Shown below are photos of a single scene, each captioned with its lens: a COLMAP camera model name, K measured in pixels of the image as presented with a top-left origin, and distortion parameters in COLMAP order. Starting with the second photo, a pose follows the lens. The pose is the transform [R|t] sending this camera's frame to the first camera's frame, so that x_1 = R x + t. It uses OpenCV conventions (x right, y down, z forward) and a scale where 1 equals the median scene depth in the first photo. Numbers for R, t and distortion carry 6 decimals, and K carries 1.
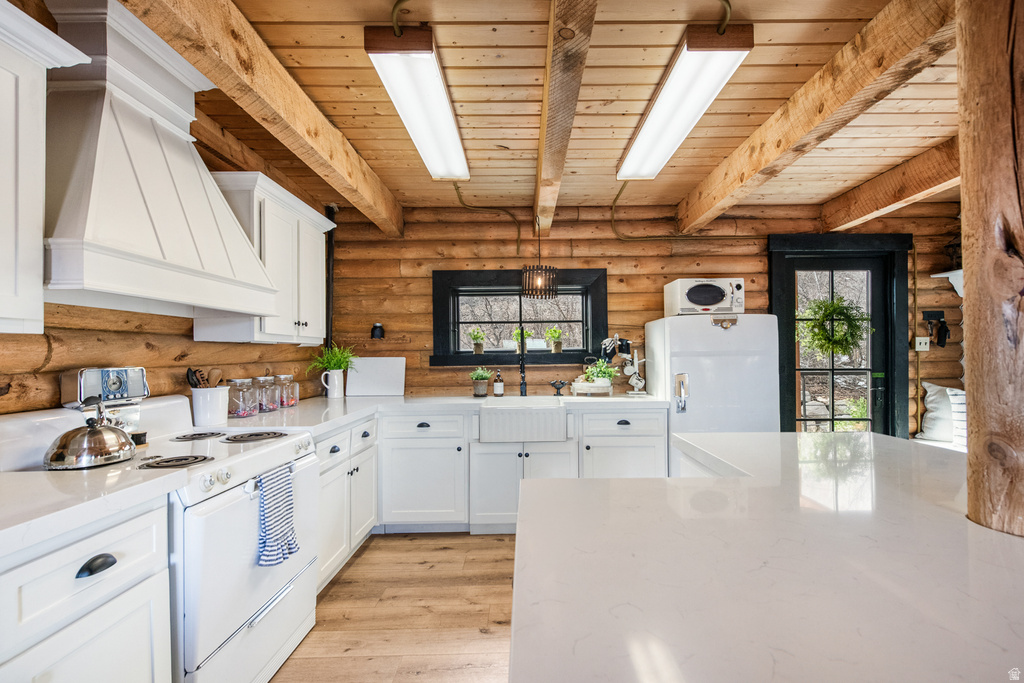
lens RADIAL K [[440.9, 0, 530.1], [0, 440.9, 348.6], [0, 0, 1]] dist [0.008425, -0.003755]
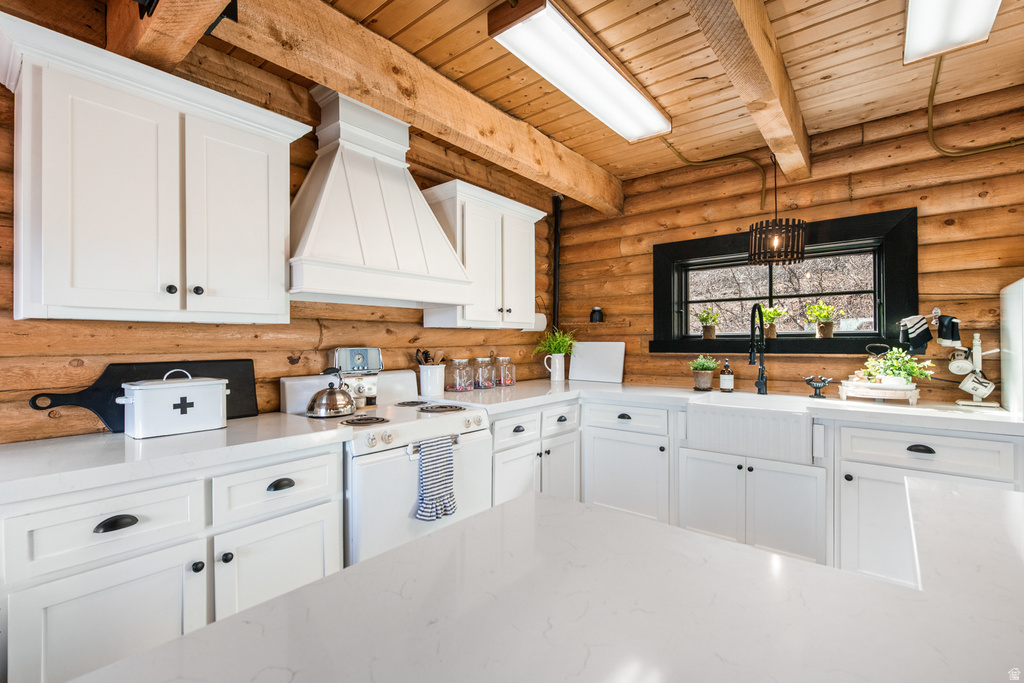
lens RADIAL K [[457.9, 0, 507.7], [0, 457.9, 340.6], [0, 0, 1]] dist [0.001950, -0.001734]
pose [[0.761475, 0.007173, -0.648154, 0.165298], [0.003132, 0.999886, 0.014745, 0.001381], [0.648186, -0.013258, 0.761366, 0.109979]]
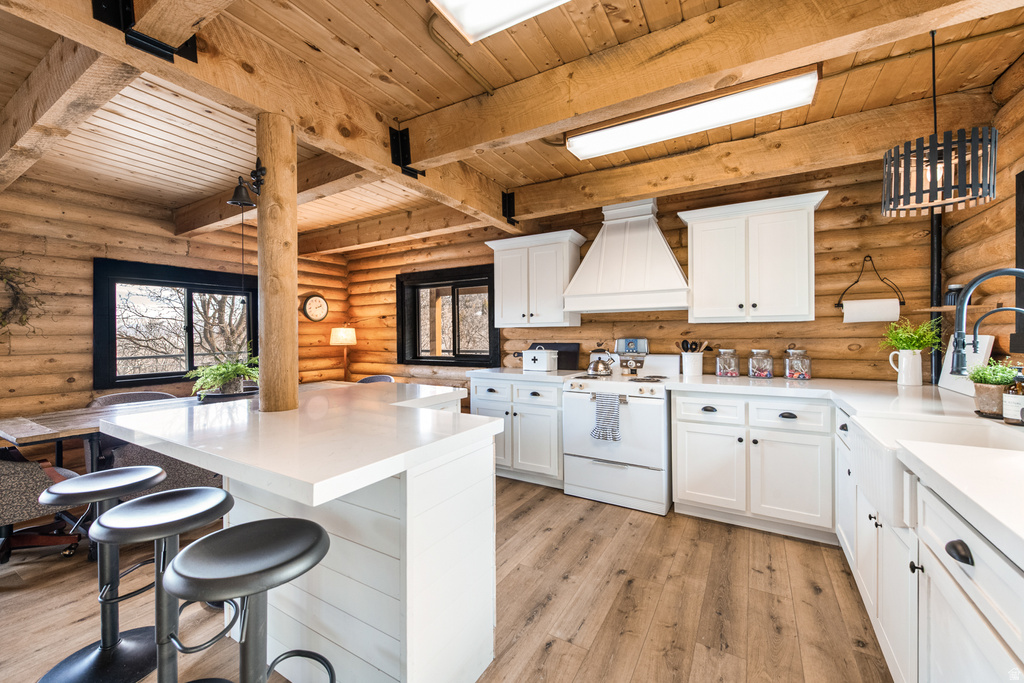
lens RADIAL K [[407.8, 0, 505.7], [0, 407.8, 335.6], [0, 0, 1]] dist [-0.003702, -0.000347]
pose [[-0.534072, 0.015841, -0.845291, 0.565934], [0.021169, 0.999762, 0.005360, 0.003082], [0.845174, -0.015032, -0.534280, 0.781693]]
